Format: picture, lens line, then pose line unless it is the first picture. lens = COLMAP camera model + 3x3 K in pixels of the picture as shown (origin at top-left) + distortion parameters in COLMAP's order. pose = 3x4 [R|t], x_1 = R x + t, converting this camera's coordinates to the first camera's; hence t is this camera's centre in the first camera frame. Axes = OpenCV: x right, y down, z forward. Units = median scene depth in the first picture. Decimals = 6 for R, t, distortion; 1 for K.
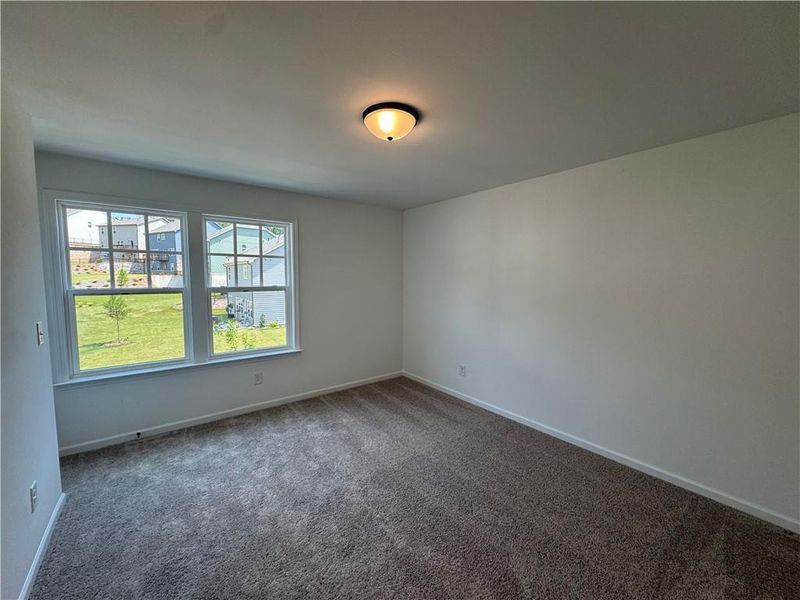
lens RADIAL K [[321.3, 0, 400.0], [0, 321.3, 300.0], [0, 0, 1]] dist [-0.002805, -0.000054]
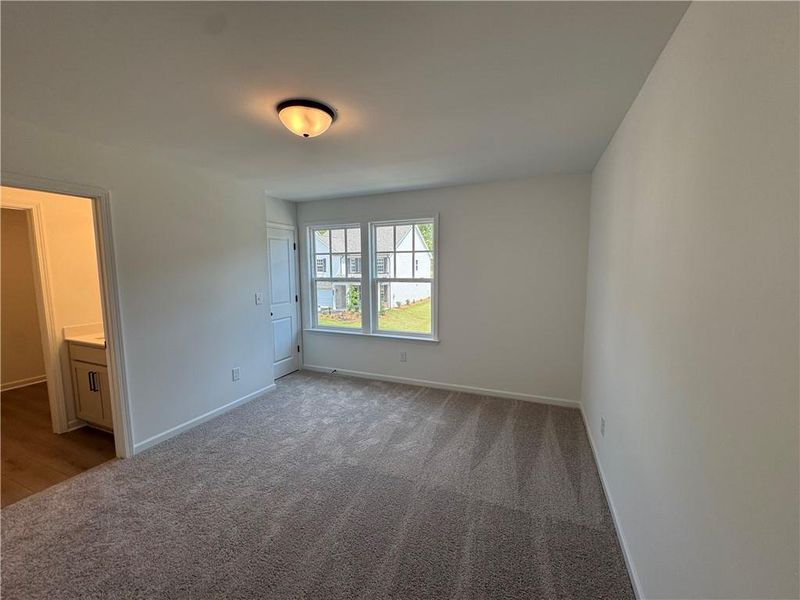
lens RADIAL K [[321.3, 0, 400.0], [0, 321.3, 300.0], [0, 0, 1]] dist [-0.002805, -0.000054]
pose [[0.491623, 0.077592, -0.867345, 0.609221], [-0.058105, 0.996726, 0.056232, -0.029795], [0.868868, 0.022752, 0.494521, 0.446425]]
